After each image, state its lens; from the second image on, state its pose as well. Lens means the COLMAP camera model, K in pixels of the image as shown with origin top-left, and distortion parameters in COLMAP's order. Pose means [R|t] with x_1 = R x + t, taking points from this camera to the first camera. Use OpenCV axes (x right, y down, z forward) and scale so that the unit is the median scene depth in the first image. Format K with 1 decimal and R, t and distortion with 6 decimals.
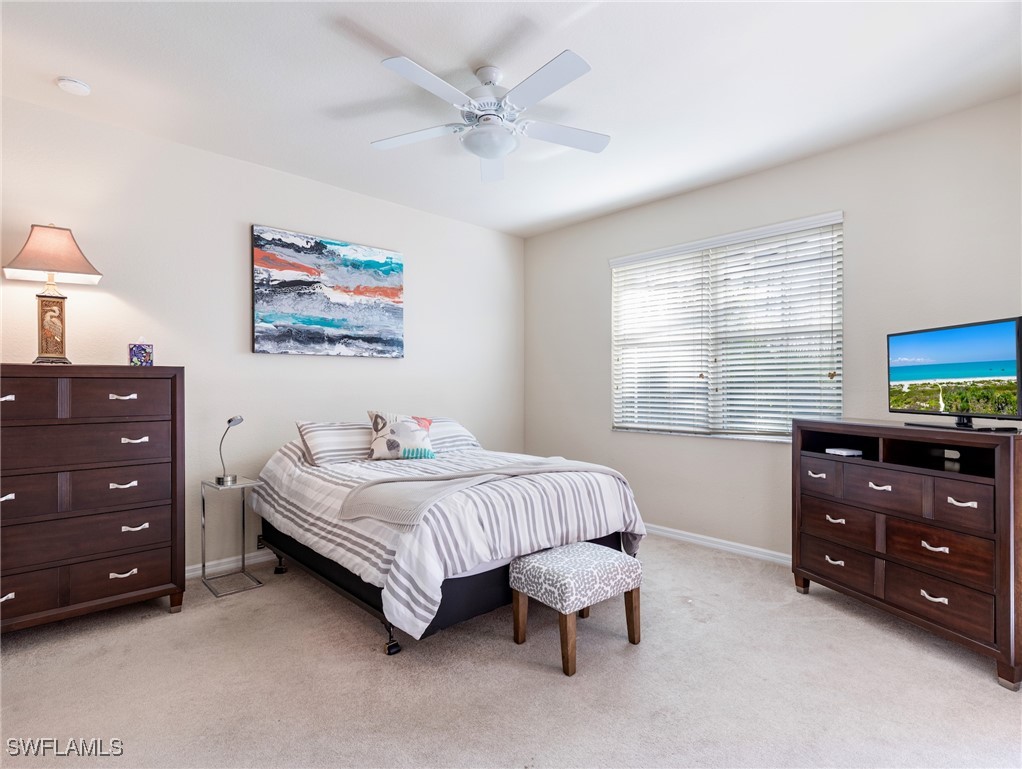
lens RADIAL K [[519.2, 0, 513.9], [0, 519.2, 383.6], [0, 0, 1]] dist [0.005484, -0.000107]
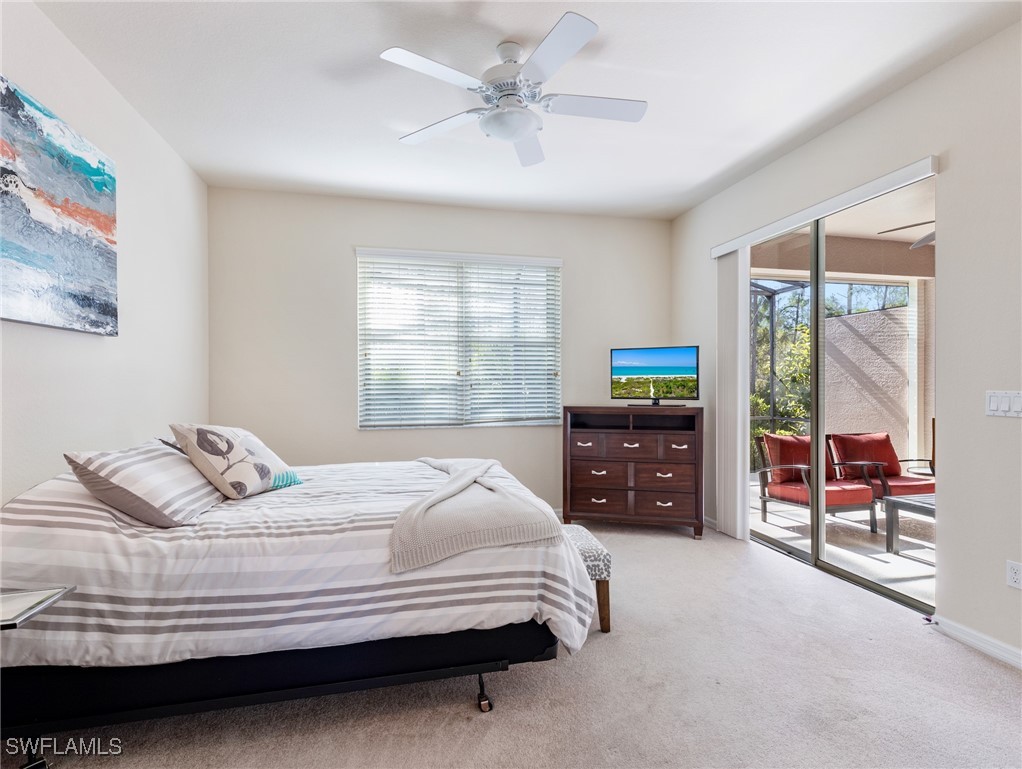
lens RADIAL K [[519.2, 0, 513.9], [0, 519.2, 383.6], [0, 0, 1]] dist [0.005484, -0.000107]
pose [[0.506776, -0.003236, 0.862072, -0.676048], [-0.000795, 0.999991, 0.004221, 0.003065], [-0.862078, -0.002824, 0.506768, 0.405602]]
